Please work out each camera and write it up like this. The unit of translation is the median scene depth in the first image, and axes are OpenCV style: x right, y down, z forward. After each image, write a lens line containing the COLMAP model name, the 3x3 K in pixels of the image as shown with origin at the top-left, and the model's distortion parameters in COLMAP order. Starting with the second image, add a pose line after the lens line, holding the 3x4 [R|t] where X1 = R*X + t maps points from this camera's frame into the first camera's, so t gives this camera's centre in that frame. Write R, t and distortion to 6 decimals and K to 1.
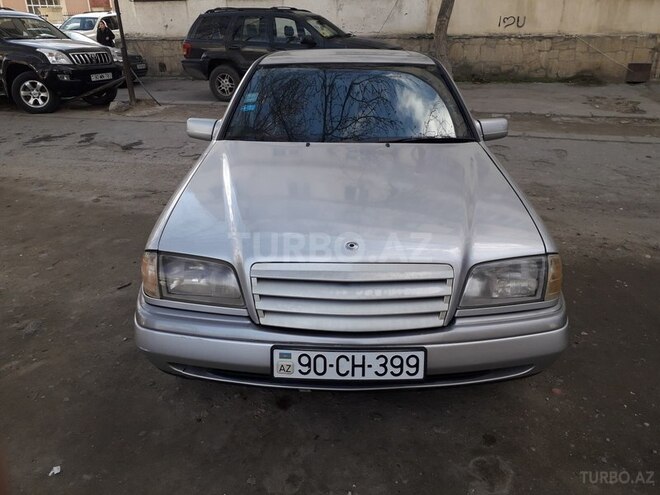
lens RADIAL K [[535.4, 0, 330.3], [0, 535.4, 249.1], [0, 0, 1]] dist [0.027382, -0.020817]
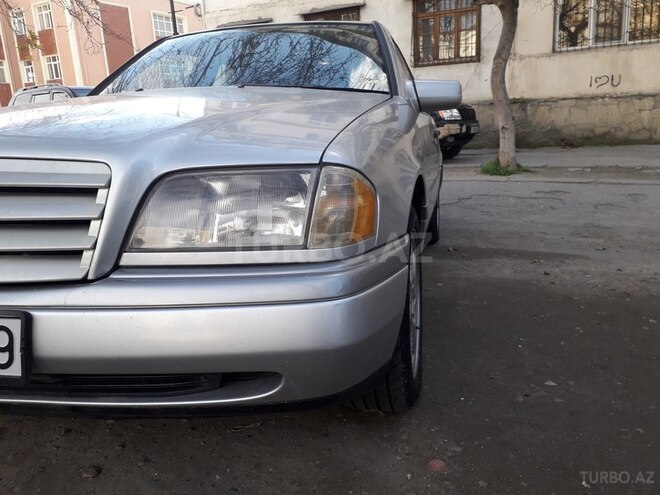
lens RADIAL K [[535.4, 0, 332.9], [0, 535.4, 244.7], [0, 0, 1]] dist [0.027382, -0.020817]
pose [[0.977457, 0.019659, -0.210216, 0.086608], [-0.056470, 0.983725, -0.170575, 0.029198], [0.203441, 0.178600, 0.962660, 0.084838]]
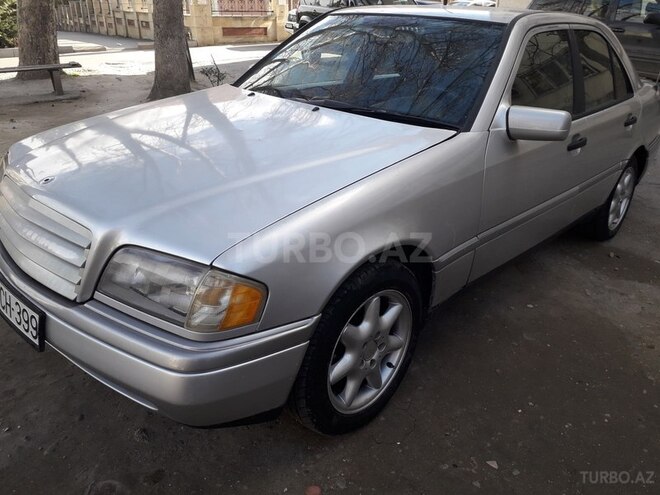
lens RADIAL K [[535.4, 0, 332.3], [0, 535.4, 245.5], [0, 0, 1]] dist [0.027382, -0.020817]
pose [[0.730723, 0.304978, -0.610763, 0.154149], [-0.293208, 0.948149, 0.122651, -0.024868], [0.616501, 0.089456, 0.782256, 0.092255]]
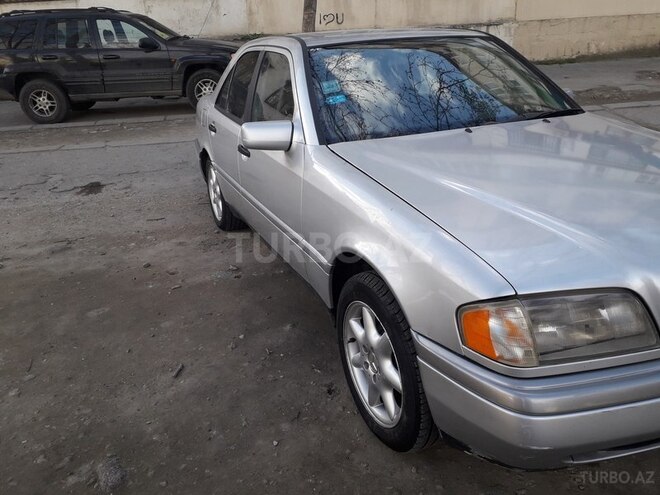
lens RADIAL K [[535.4, 0, 331.1], [0, 535.4, 248.9], [0, 0, 1]] dist [0.027382, -0.020817]
pose [[0.908201, -0.192290, 0.371746, -0.127781], [0.197930, 0.979939, 0.023327, -0.018999], [-0.368774, 0.052394, 0.928041, 0.078687]]
